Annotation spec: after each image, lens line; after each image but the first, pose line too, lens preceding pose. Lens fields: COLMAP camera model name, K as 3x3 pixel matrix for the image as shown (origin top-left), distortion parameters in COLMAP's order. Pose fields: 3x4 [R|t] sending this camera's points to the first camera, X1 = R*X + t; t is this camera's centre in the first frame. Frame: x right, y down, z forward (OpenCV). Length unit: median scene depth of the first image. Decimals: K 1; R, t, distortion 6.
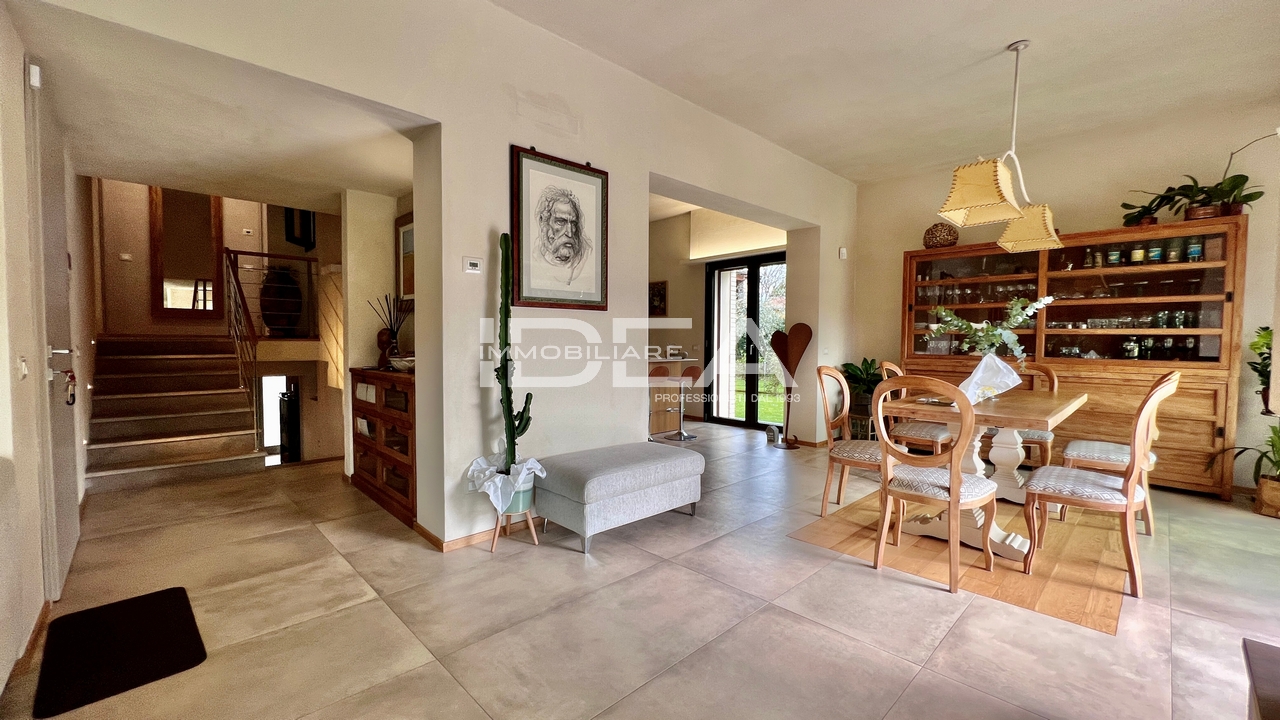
lens RADIAL K [[517.4, 0, 637.2], [0, 517.4, 358.0], [0, 0, 1]] dist [0.003429, 0.000166]
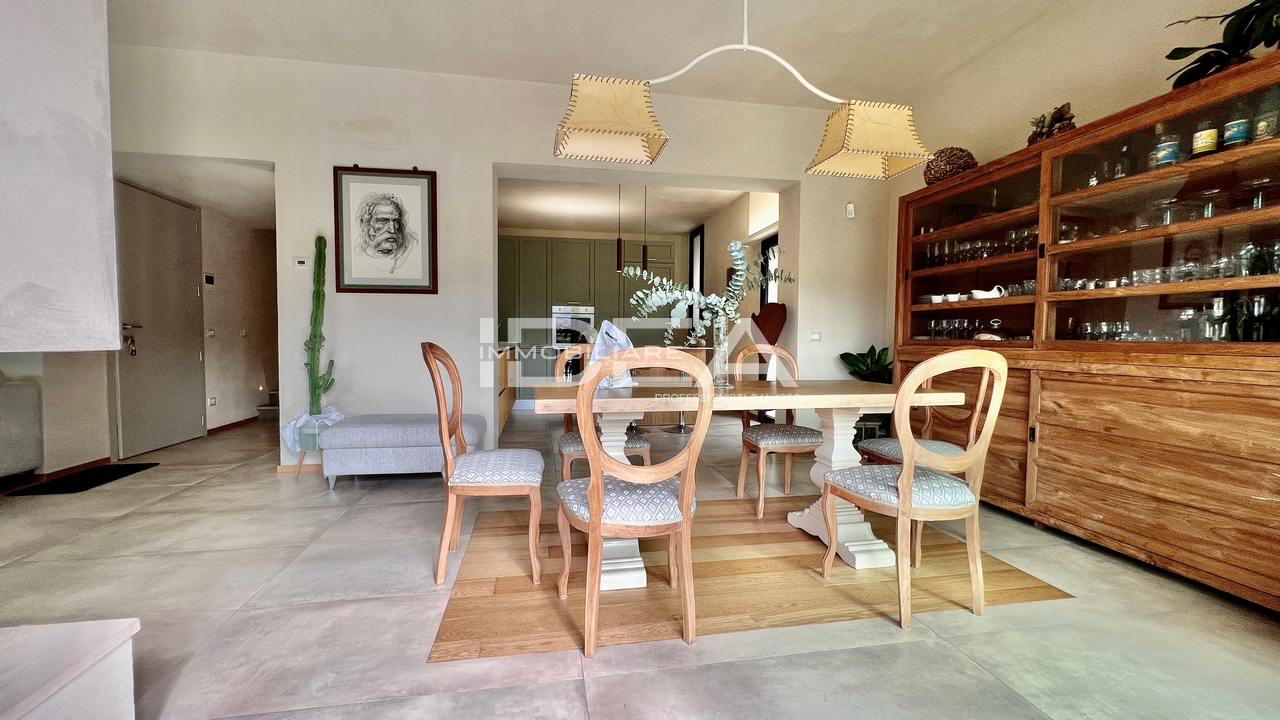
lens RADIAL K [[517.4, 0, 639.2], [0, 517.4, 360.5], [0, 0, 1]] dist [0.003429, 0.000166]
pose [[0.829903, 0.021110, -0.557508, 1.006459], [-0.021652, 0.999750, 0.005625, 0.040622], [0.557487, 0.007403, 0.830153, 0.325839]]
